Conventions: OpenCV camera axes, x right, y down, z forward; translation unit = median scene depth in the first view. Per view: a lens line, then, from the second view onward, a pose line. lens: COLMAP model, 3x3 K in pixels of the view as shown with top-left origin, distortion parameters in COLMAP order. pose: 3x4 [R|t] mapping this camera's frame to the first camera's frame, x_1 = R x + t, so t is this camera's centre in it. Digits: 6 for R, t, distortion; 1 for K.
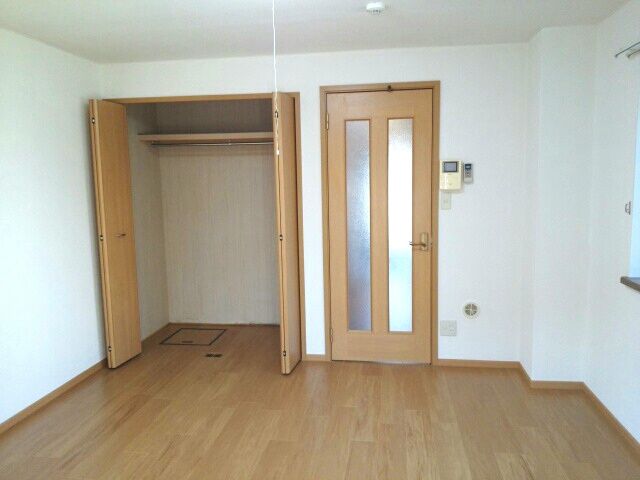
lens RADIAL K [[505.6, 0, 323.8], [0, 505.6, 239.3], [0, 0, 1]] dist [0.034445, -0.001530]
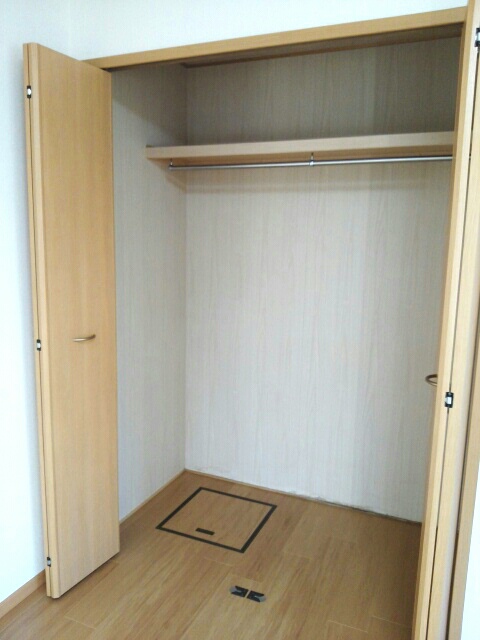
lens RADIAL K [[505.6, 0, 240.1], [0, 505.6, 321.9], [0, 0, 1]] dist [0.034445, -0.001530]
pose [[0.961214, 0.083784, -0.262770, -0.108451], [-0.073481, 0.996101, 0.048812, -0.052146], [0.265835, -0.027610, 0.963623, 0.494489]]
